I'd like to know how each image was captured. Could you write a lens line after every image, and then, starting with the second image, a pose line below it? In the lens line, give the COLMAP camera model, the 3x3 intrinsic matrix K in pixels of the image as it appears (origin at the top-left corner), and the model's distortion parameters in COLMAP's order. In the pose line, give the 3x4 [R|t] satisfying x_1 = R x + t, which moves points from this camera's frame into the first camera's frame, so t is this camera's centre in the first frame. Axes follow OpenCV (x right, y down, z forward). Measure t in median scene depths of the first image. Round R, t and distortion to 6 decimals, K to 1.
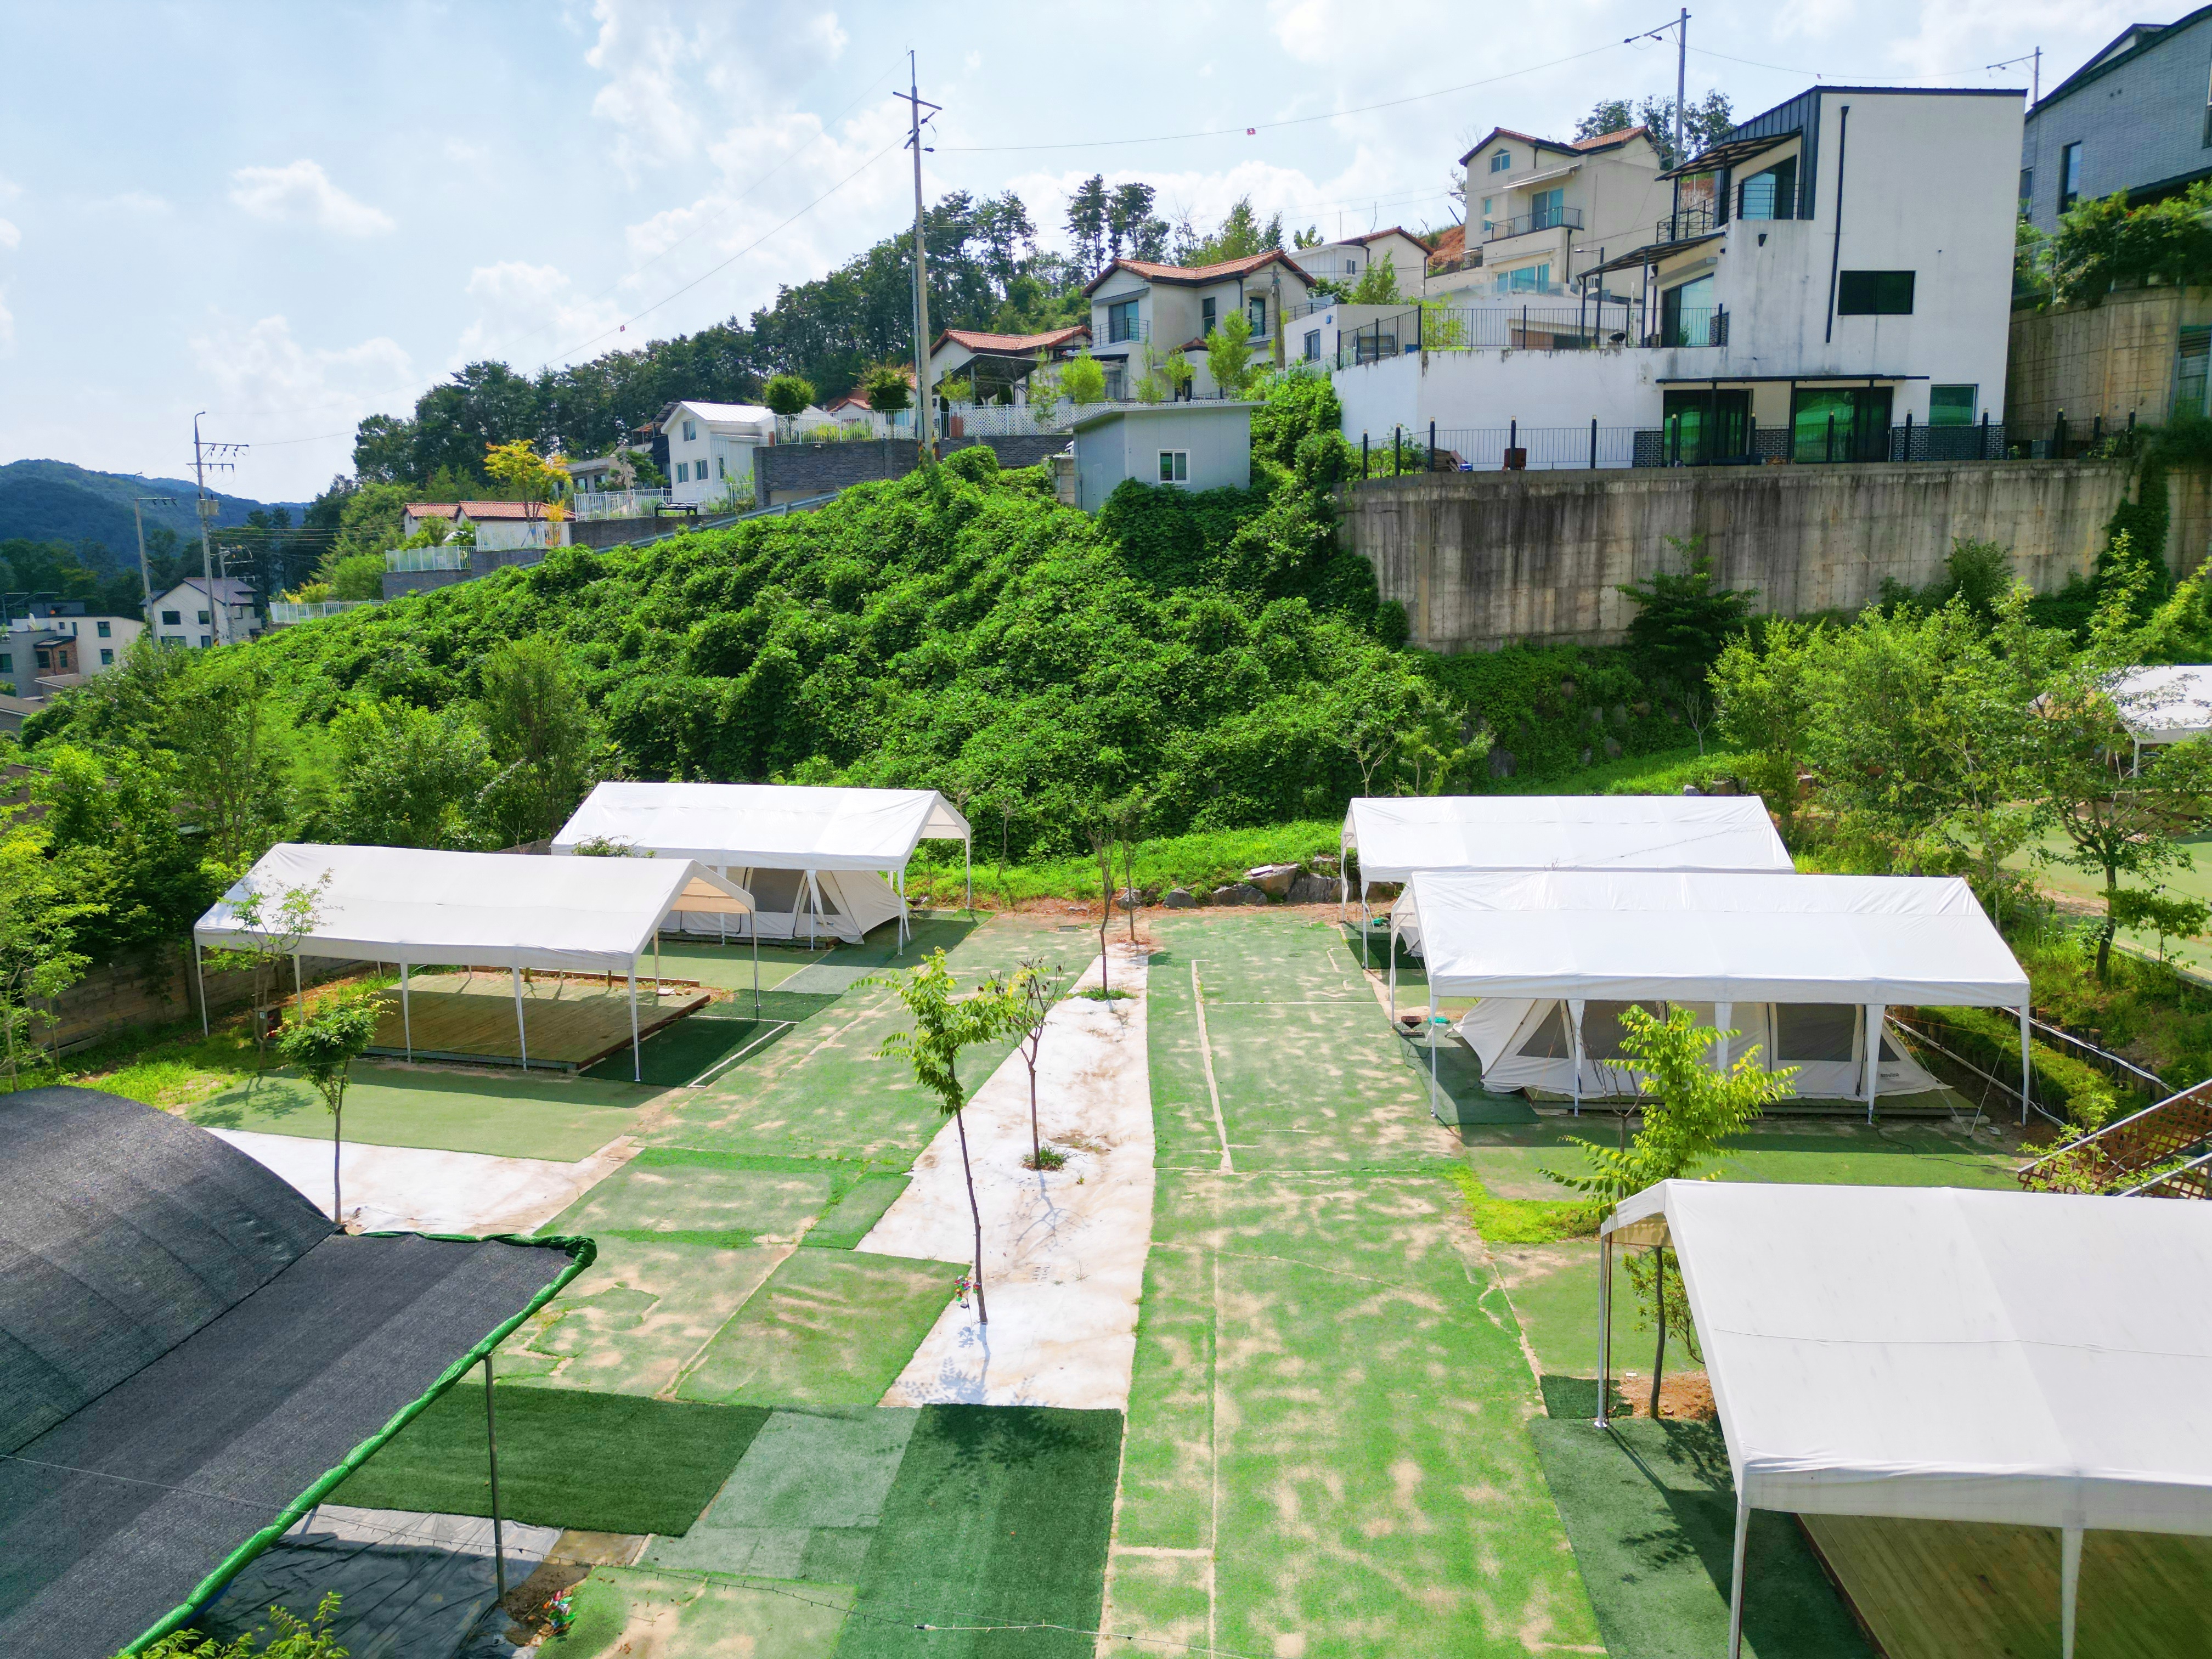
lens RADIAL K [[1544.2, 0, 1108.5], [0, 1544.2, 826.4], [0, 0, 1]] dist [0.111059, -0.147424]
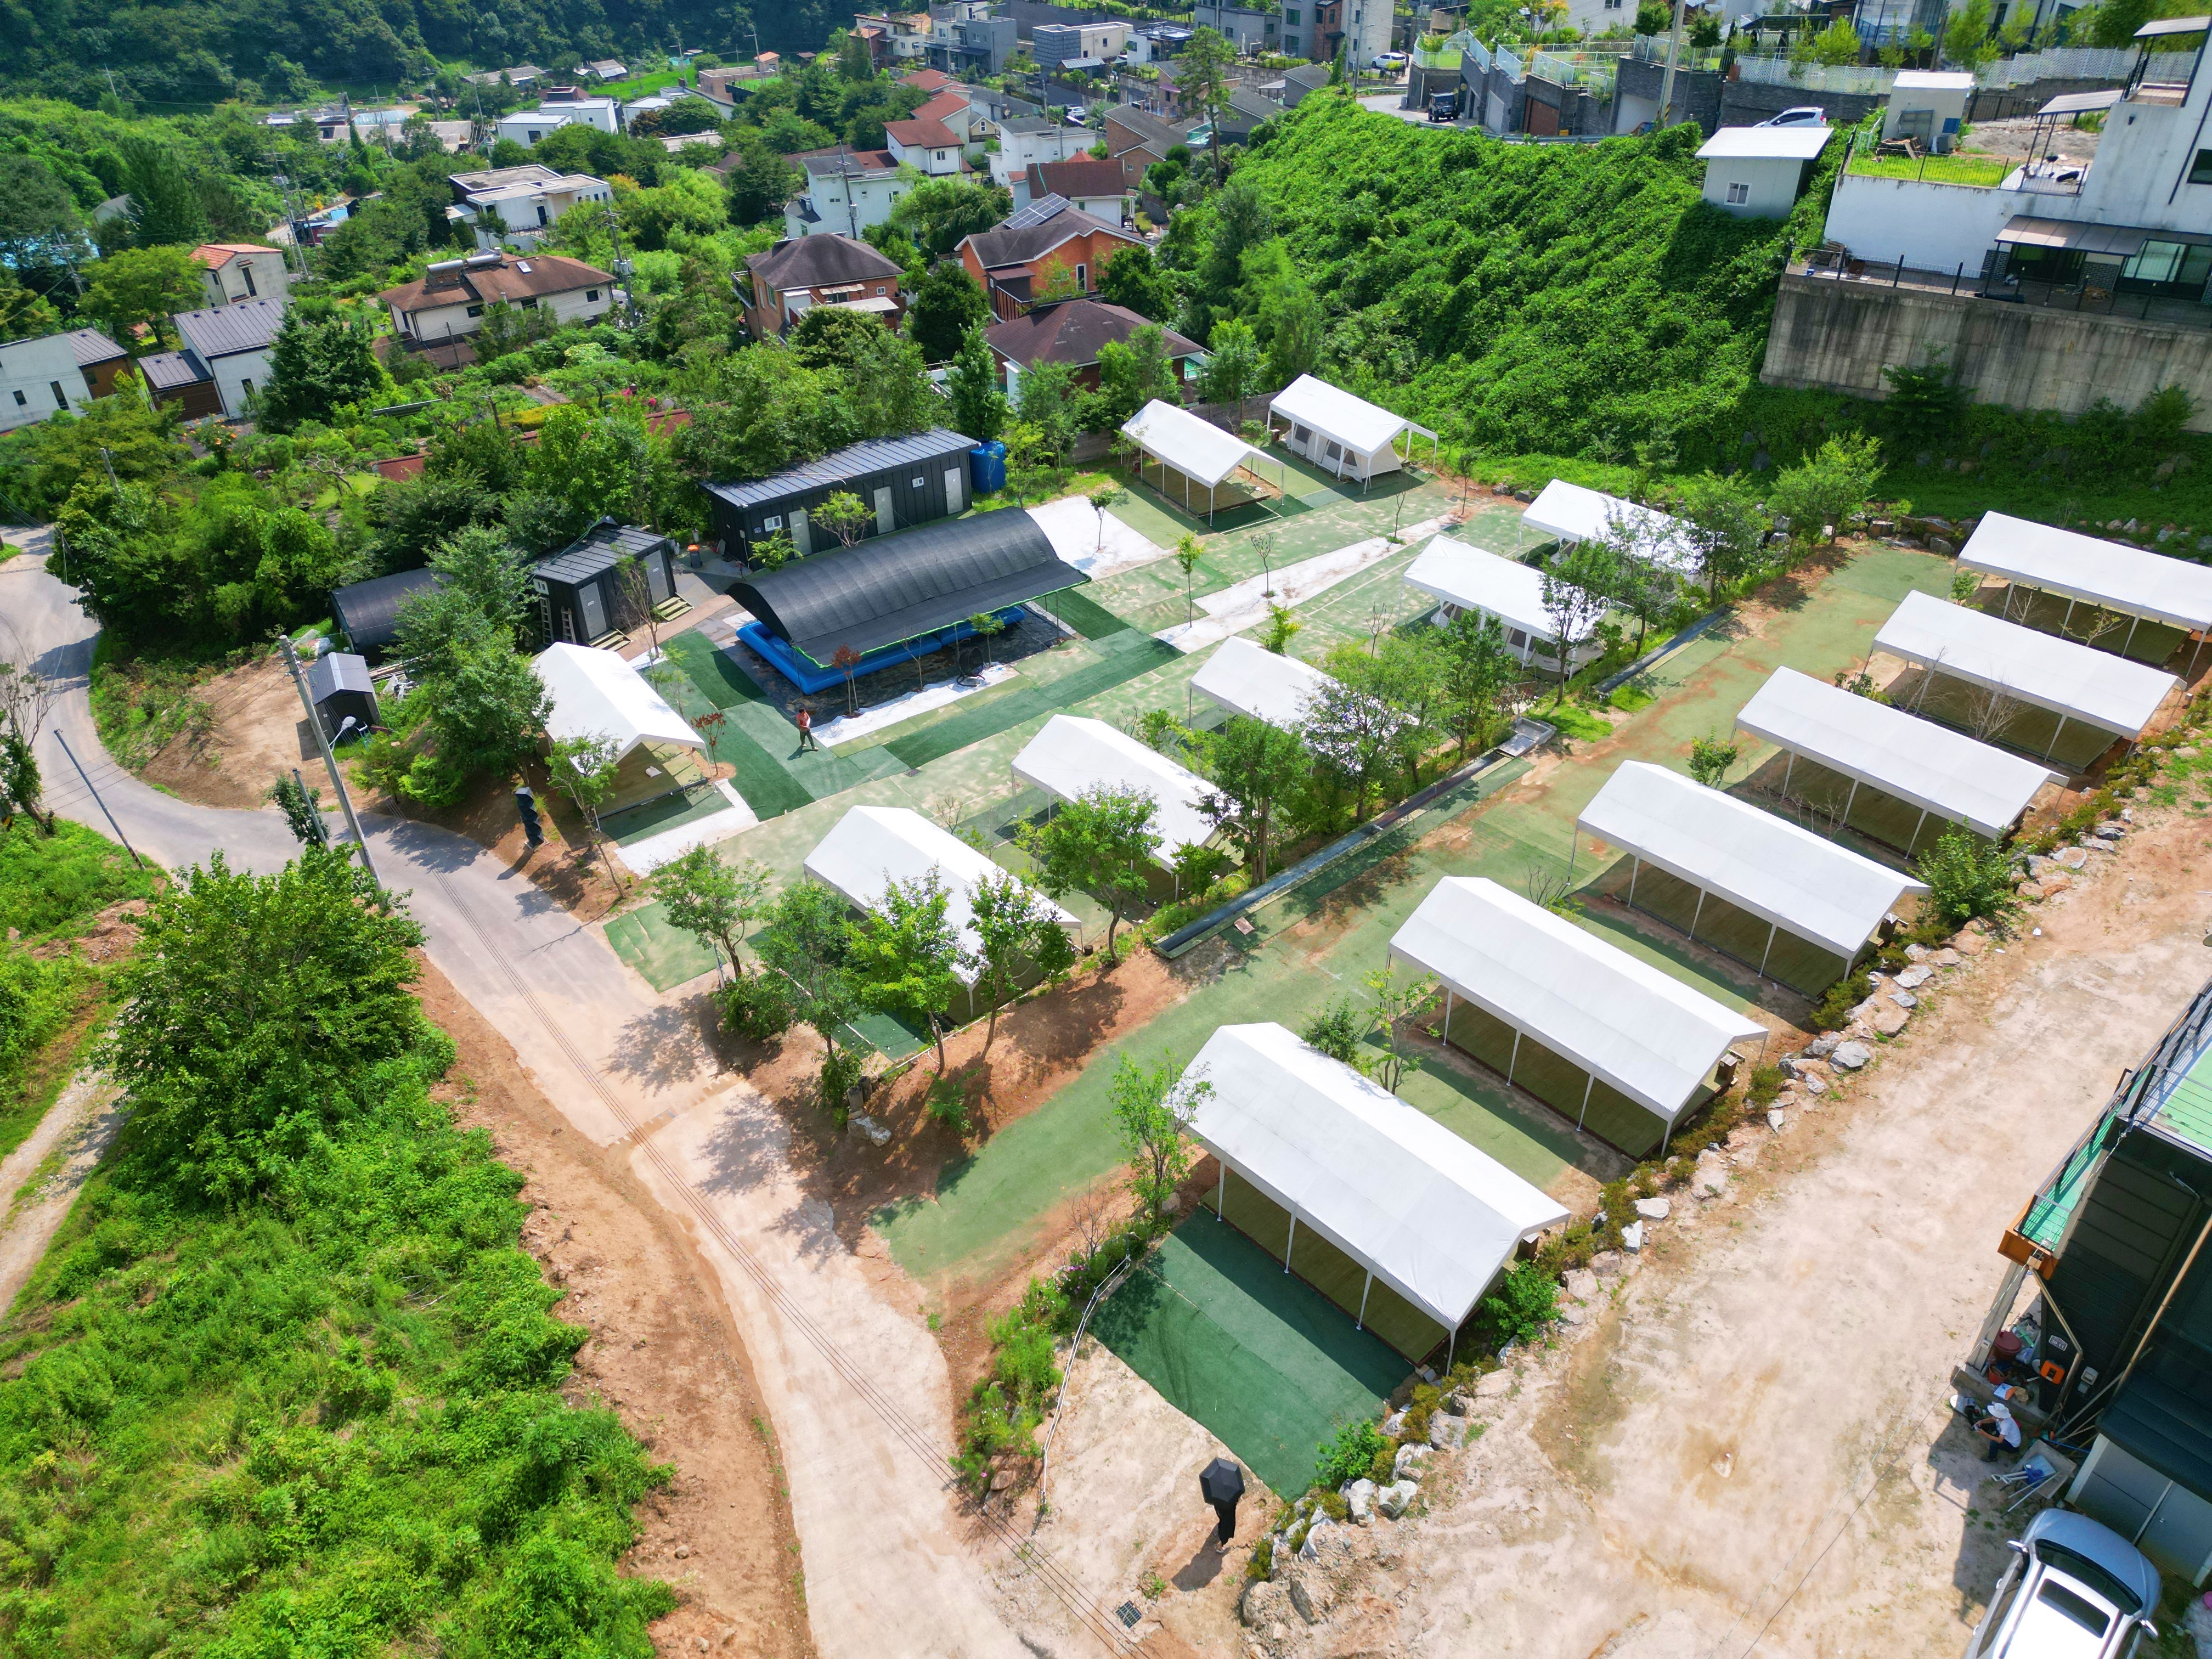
lens RADIAL K [[1541.5, 0, 1106.0], [0, 1541.5, 829.5], [0, 0, 1]] dist [0.074714, -0.071647]
pose [[0.712676, 0.402913, -0.574242, 0.852926], [-0.108418, 0.872028, 0.477298, -0.412313], [0.693064, -0.277900, 0.665156, -0.720226]]
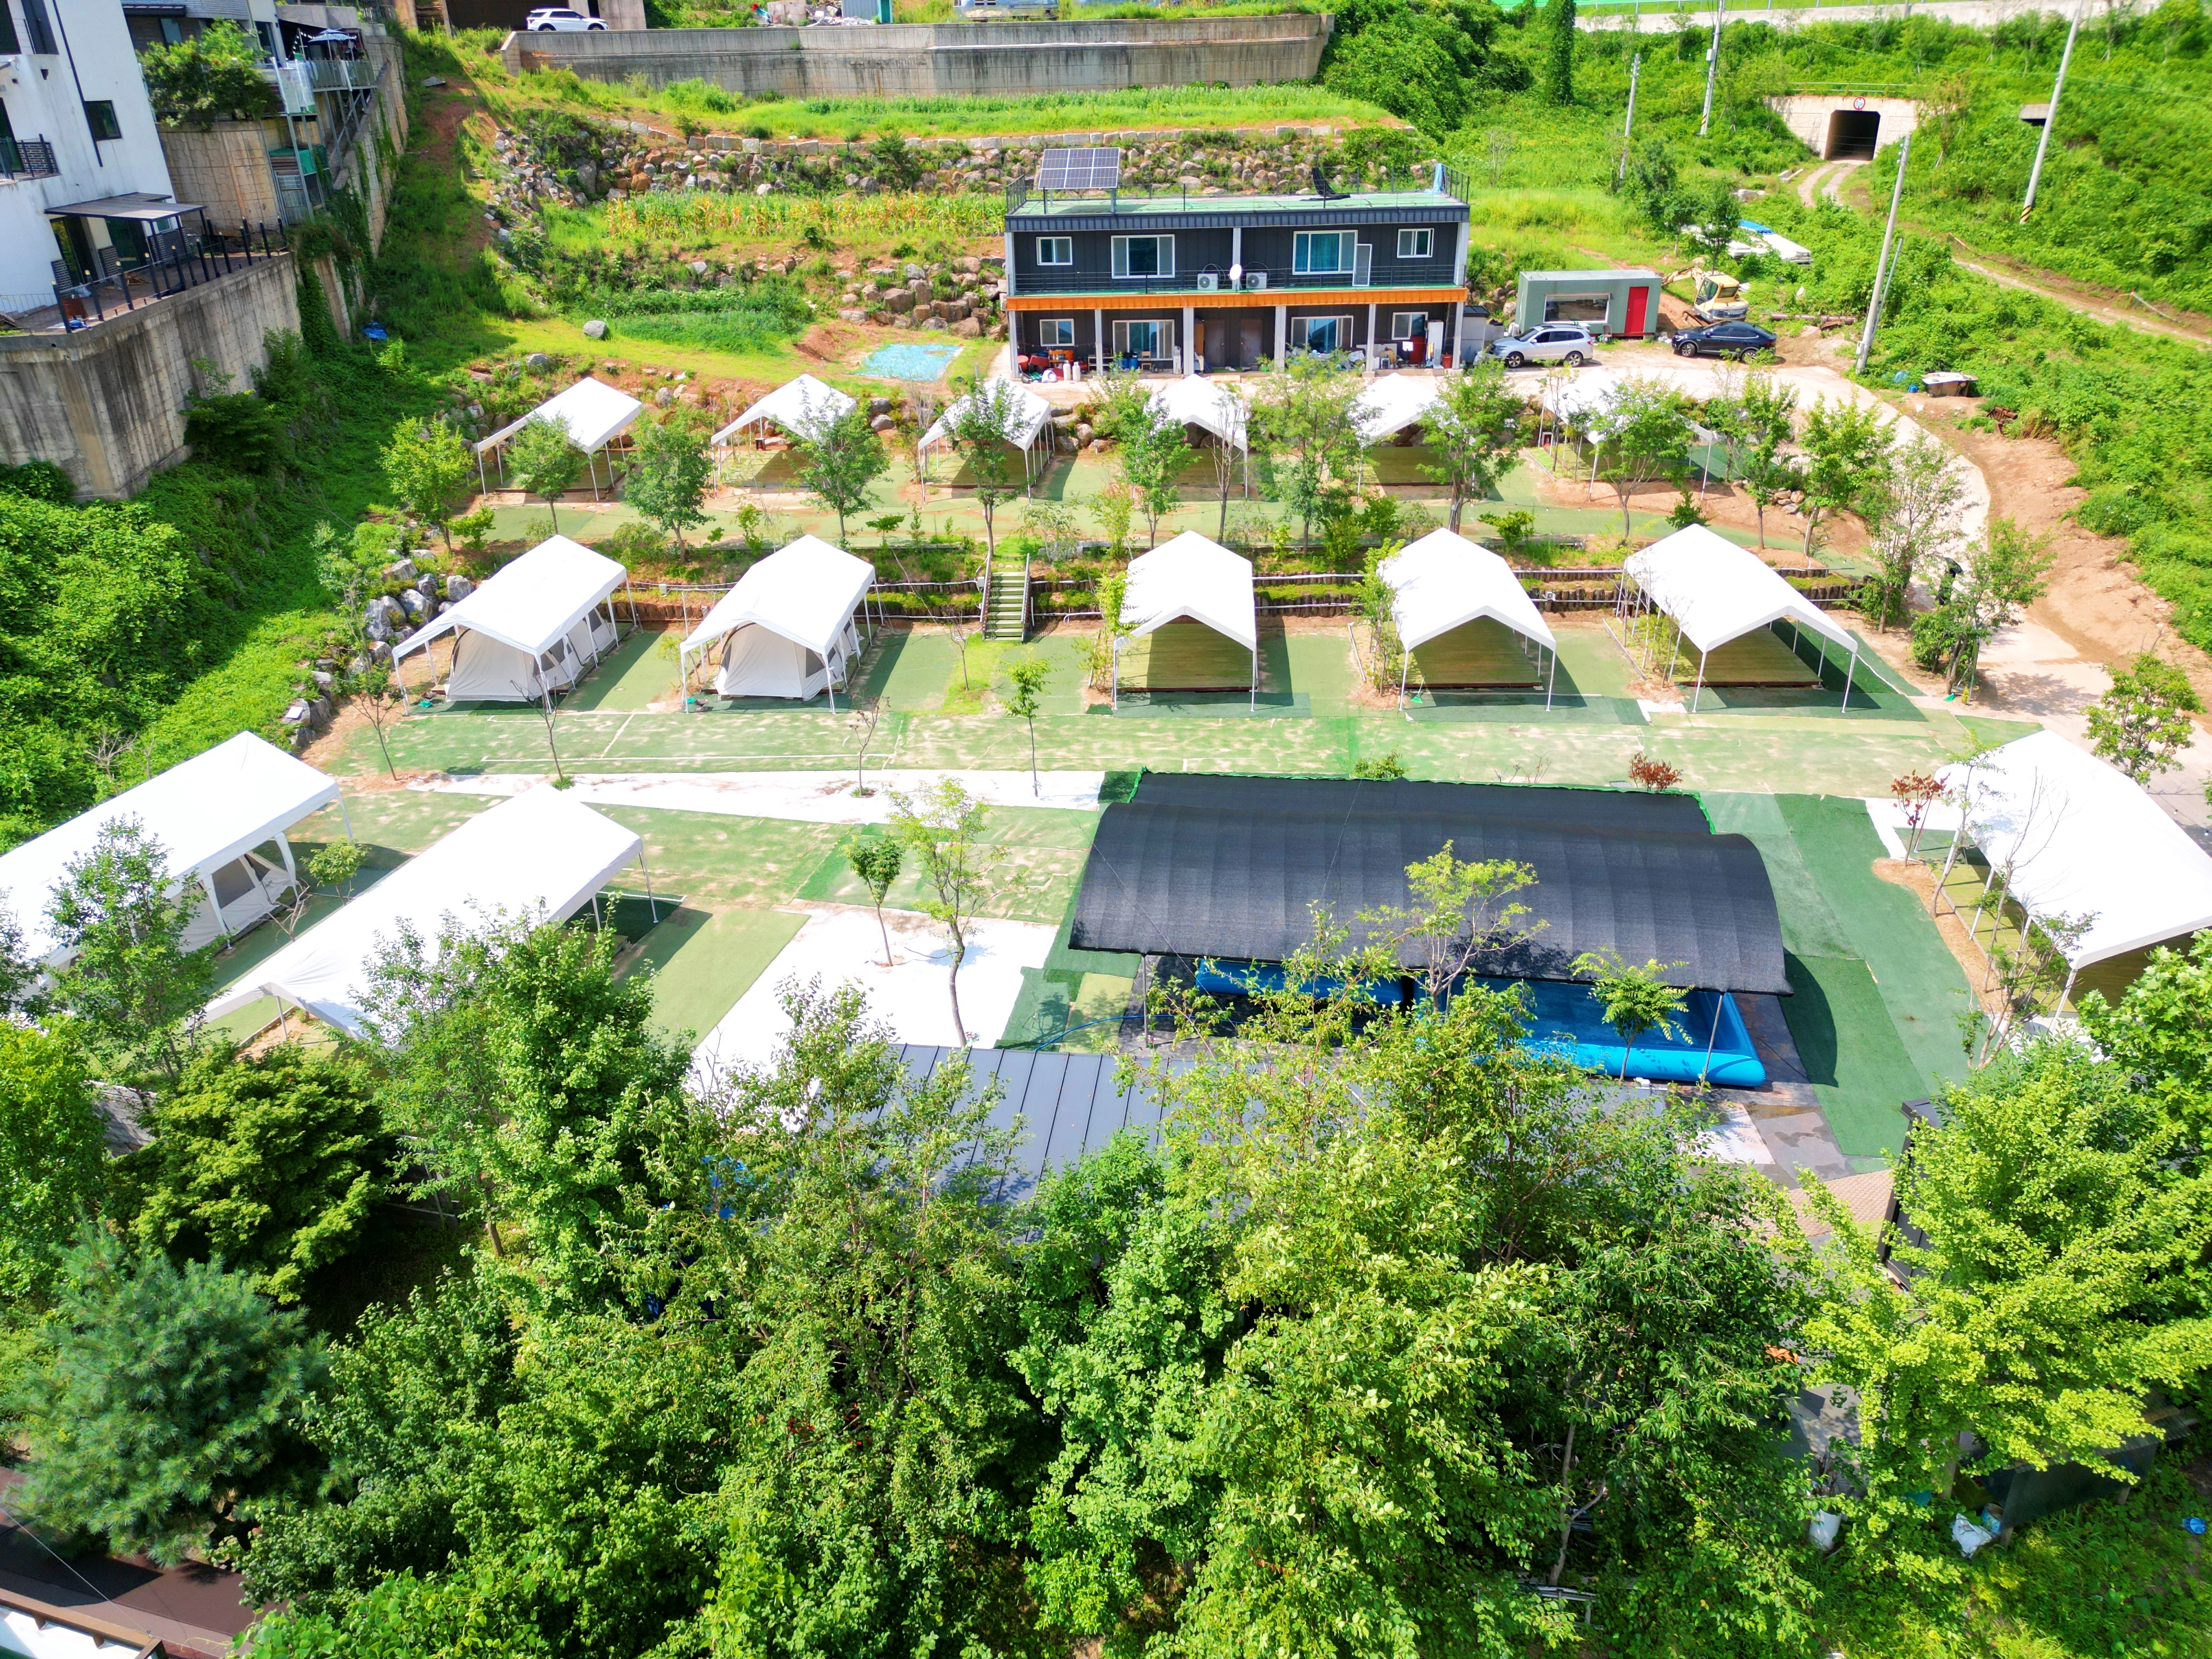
lens RADIAL K [[1551.4, 0, 1108.9], [0, 1551.4, 820.7], [0, 0, 1]] dist [0.075491, -0.074258]
pose [[-0.020073, -0.419720, 0.907431, -0.888615], [0.180343, 0.891207, 0.416205, -0.244097], [-0.983399, 0.172004, 0.057804, 0.297519]]
